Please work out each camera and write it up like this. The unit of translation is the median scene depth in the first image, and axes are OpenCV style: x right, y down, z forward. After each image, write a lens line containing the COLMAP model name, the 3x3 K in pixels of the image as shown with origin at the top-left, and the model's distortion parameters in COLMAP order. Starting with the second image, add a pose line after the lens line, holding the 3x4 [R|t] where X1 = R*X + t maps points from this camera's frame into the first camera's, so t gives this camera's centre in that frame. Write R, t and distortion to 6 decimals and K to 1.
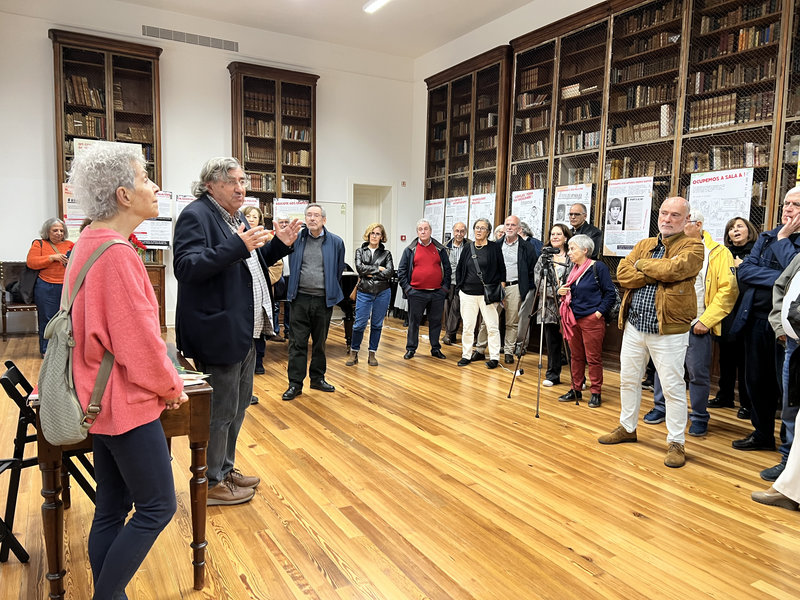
lens RADIAL K [[600.0, 0, 396.1], [0, 600.0, 301.5], [0, 0, 1]] dist [0.055197, -0.058588]
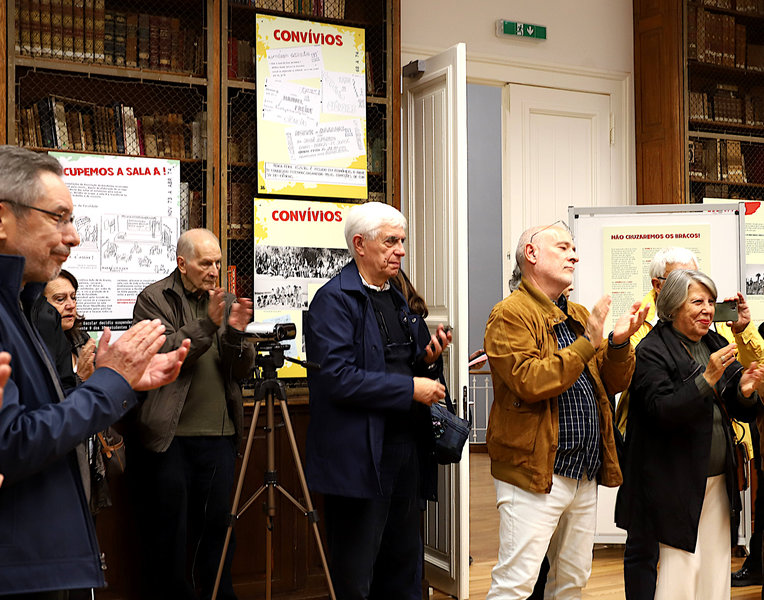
lens RADIAL K [[1273.9, 0, 417.6], [0, 1273.9, 291.5], [0, 0, 1]] dist [0.035759, 0.000000]
pose [[-0.051637, 0.005196, 0.998652, -0.395766], [0.104278, 0.994548, 0.000217, -0.073934], [-0.993207, 0.104149, -0.051898, 0.706302]]
